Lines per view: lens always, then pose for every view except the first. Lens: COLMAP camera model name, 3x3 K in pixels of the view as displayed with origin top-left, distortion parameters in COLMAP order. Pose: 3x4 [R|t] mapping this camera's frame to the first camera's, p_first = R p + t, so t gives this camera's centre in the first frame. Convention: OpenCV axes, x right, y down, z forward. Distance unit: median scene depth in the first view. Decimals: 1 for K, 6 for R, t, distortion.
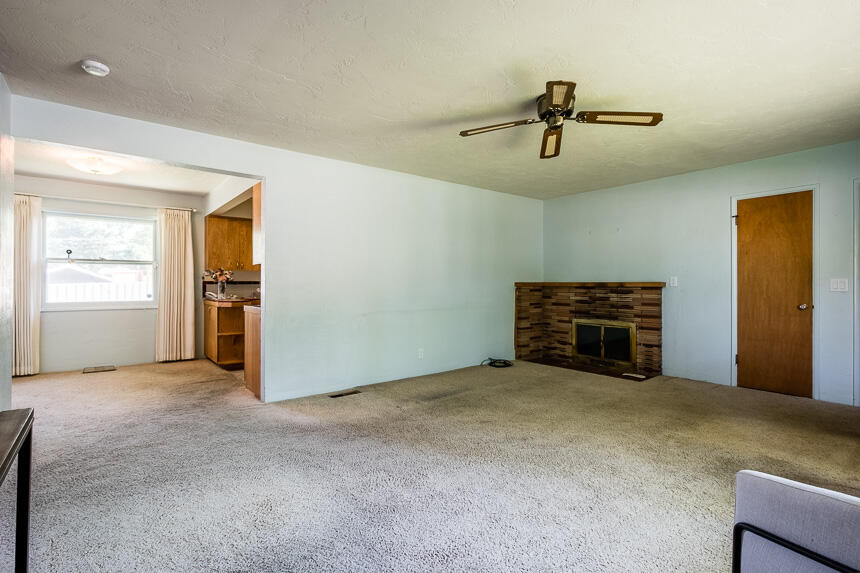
lens RADIAL K [[412.6, 0, 427.8], [0, 412.6, 283.2], [0, 0, 1]] dist [0.006659, -0.004760]
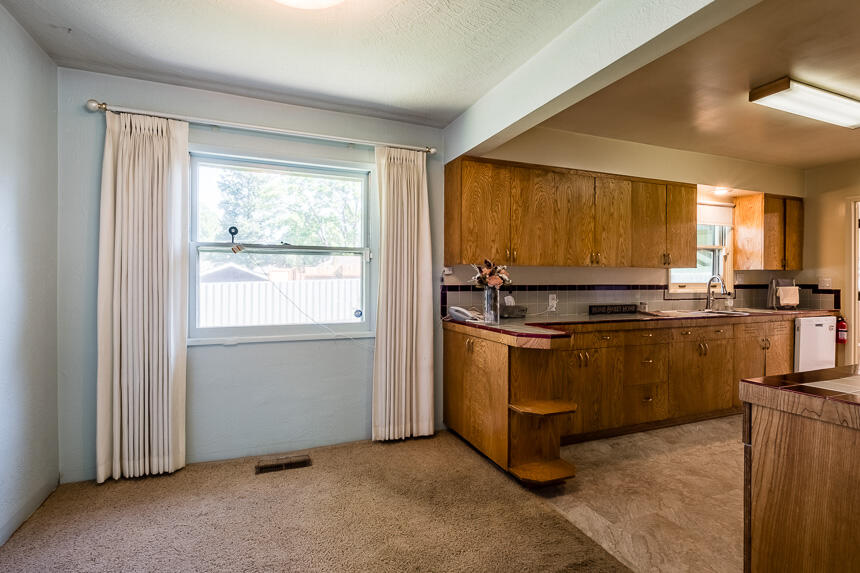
lens RADIAL K [[412.6, 0, 427.0], [0, 412.6, 282.3], [0, 0, 1]] dist [0.006659, -0.004760]
pose [[0.961060, 0.002760, -0.276326, -0.437687], [-0.002315, 0.999995, 0.001938, -0.010500], [0.276330, -0.001223, 0.961062, 0.507564]]
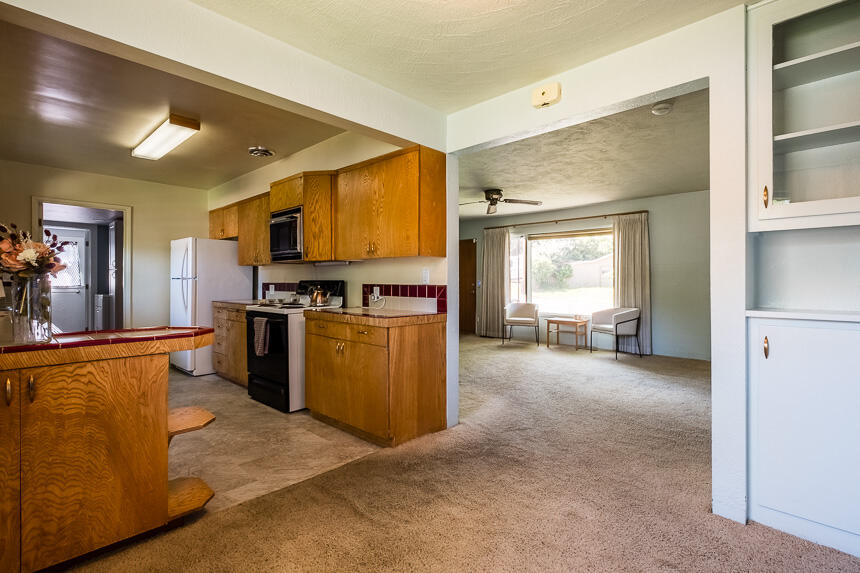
lens RADIAL K [[412.6, 0, 423.5], [0, 412.6, 278.0], [0, 0, 1]] dist [0.006659, -0.004760]
pose [[-0.132429, 0.006208, 0.991173, -0.806341], [-0.003036, 0.999973, -0.006669, -0.001206], [-0.991188, -0.003892, -0.132406, 0.781658]]
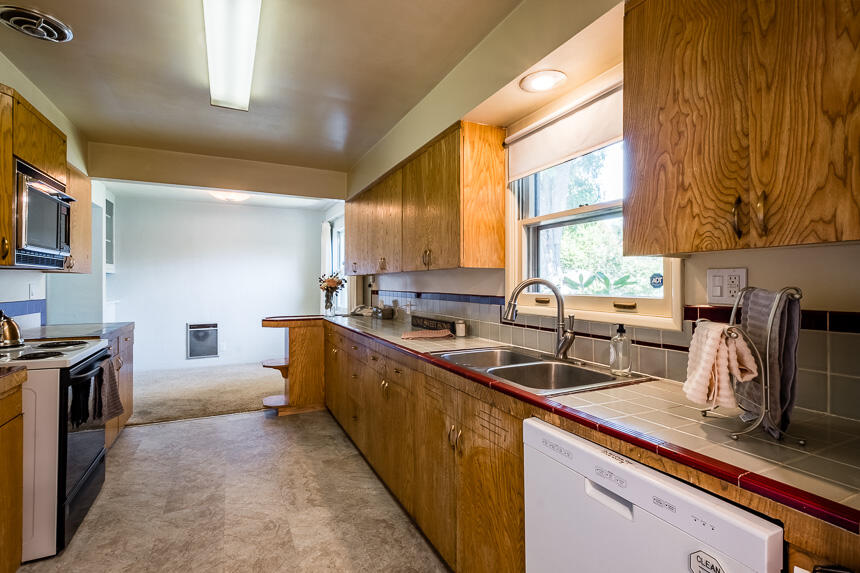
lens RADIAL K [[412.6, 0, 430.3], [0, 412.6, 284.2], [0, 0, 1]] dist [0.006659, -0.004760]
pose [[-0.215283, 0.004544, -0.976541, 0.177231], [0.001268, 0.999990, 0.004373, -0.020058], [0.976551, -0.000296, -0.215287, 1.334581]]
